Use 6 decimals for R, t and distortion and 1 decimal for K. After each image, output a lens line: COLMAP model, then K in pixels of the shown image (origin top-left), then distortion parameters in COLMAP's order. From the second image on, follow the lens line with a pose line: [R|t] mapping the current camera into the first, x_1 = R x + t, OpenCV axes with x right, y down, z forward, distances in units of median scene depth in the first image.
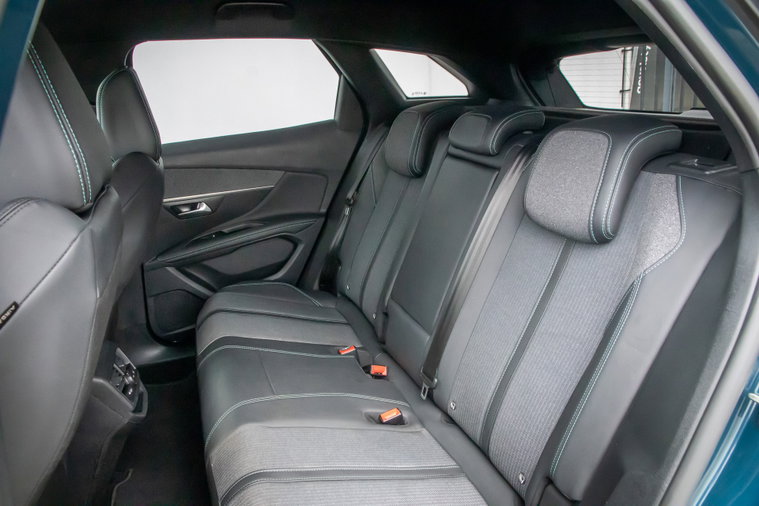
lens RADIAL K [[517.0, 0, 379.5], [0, 517.0, 253.0], [0, 0, 1]] dist [-0.104547, 0.048243]
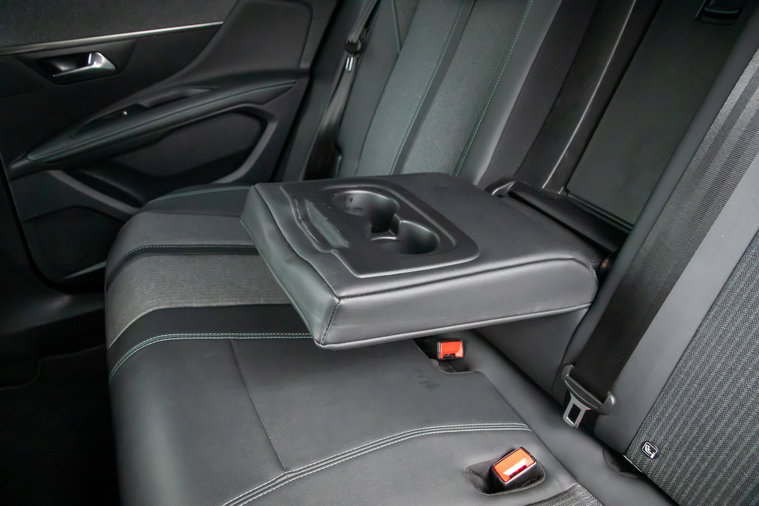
lens RADIAL K [[517.0, 0, 379.5], [0, 517.0, 253.0], [0, 0, 1]] dist [-0.104547, 0.048243]
pose [[0.994365, -0.046067, 0.095480, -0.096335], [0.022663, 0.972202, 0.233043, -0.004536], [-0.103561, -0.229566, 0.967768, 0.376906]]
